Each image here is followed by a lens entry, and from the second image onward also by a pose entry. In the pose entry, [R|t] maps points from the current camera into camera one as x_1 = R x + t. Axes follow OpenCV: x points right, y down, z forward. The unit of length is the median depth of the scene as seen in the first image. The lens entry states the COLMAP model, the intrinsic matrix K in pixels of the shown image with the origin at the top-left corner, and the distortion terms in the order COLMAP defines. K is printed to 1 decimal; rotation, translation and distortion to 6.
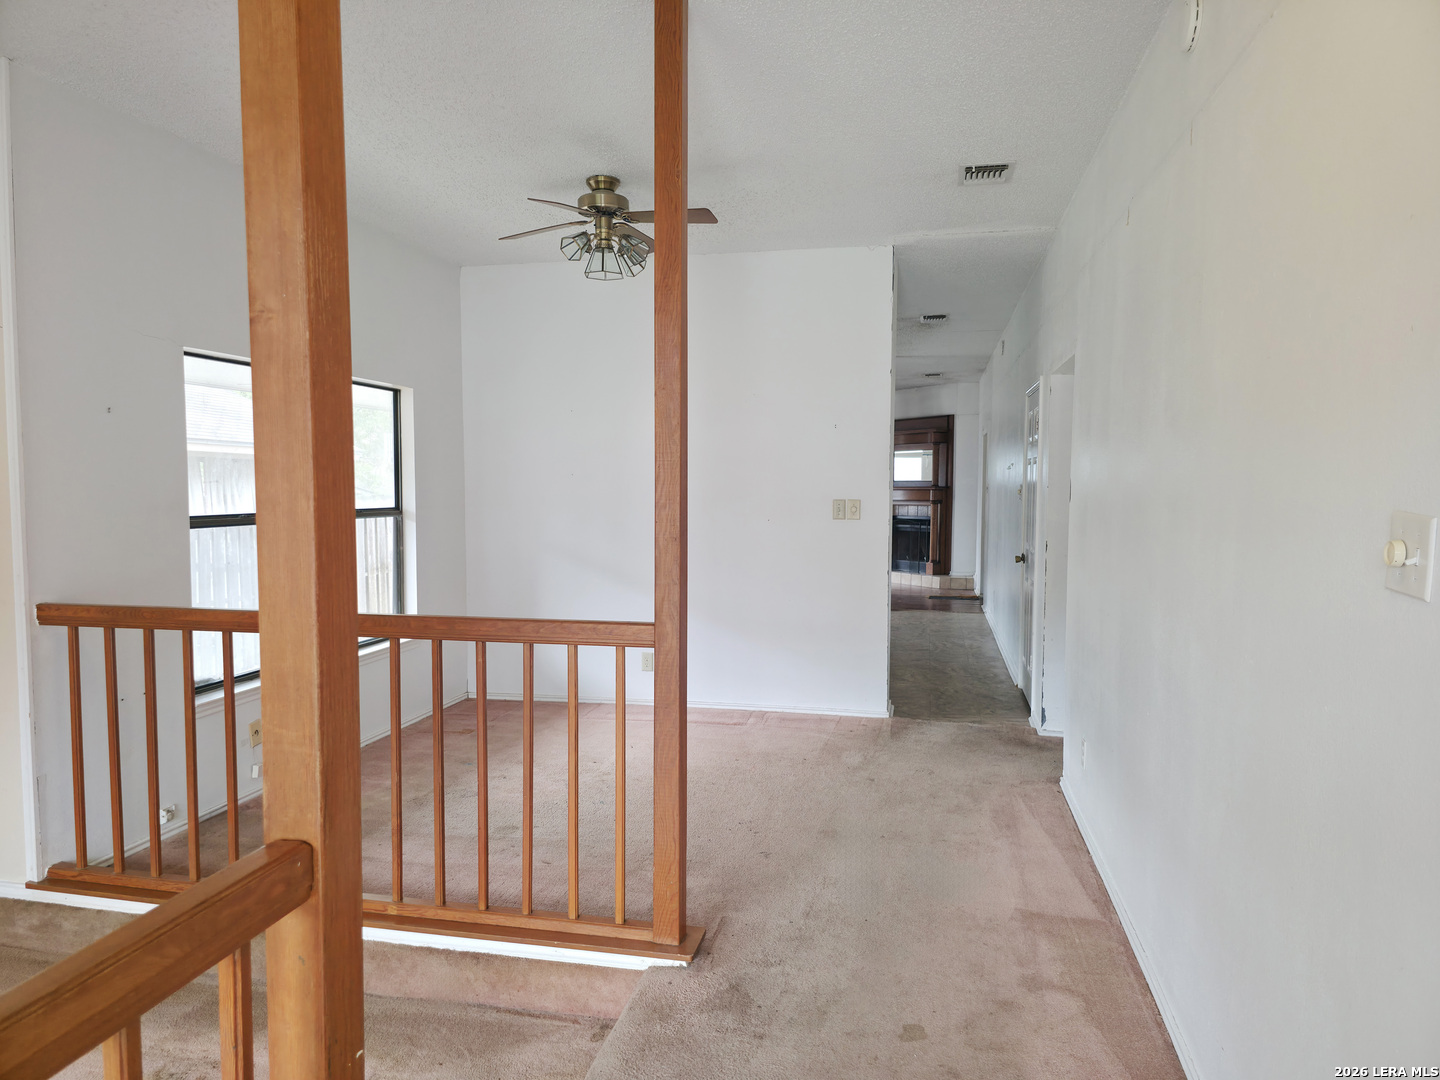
lens RADIAL K [[966.6, 0, 706.1], [0, 966.6, 549.2], [0, 0, 1]] dist [0.035002, -0.002481]
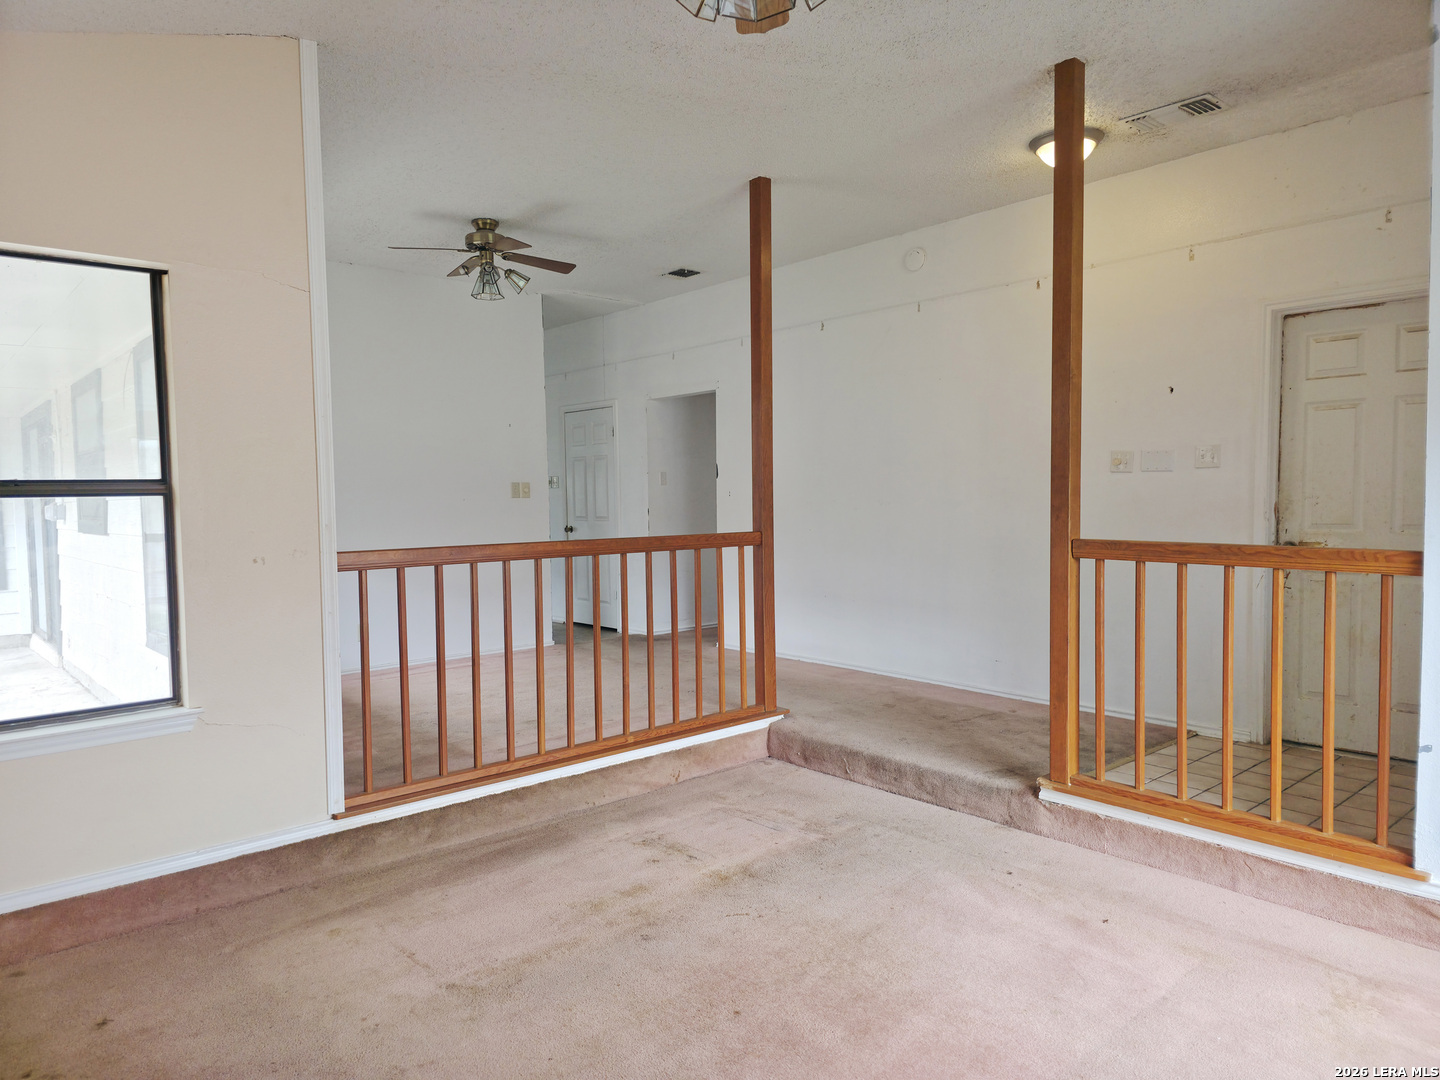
lens RADIAL K [[966.6, 0, 706.1], [0, 966.6, 549.2], [0, 0, 1]] dist [0.035002, -0.002481]
pose [[0.567574, -0.057443, 0.821316, -1.314356], [0.065999, 0.997527, 0.024159, 0.051296], [-0.820673, 0.040494, 0.569961, 0.058170]]
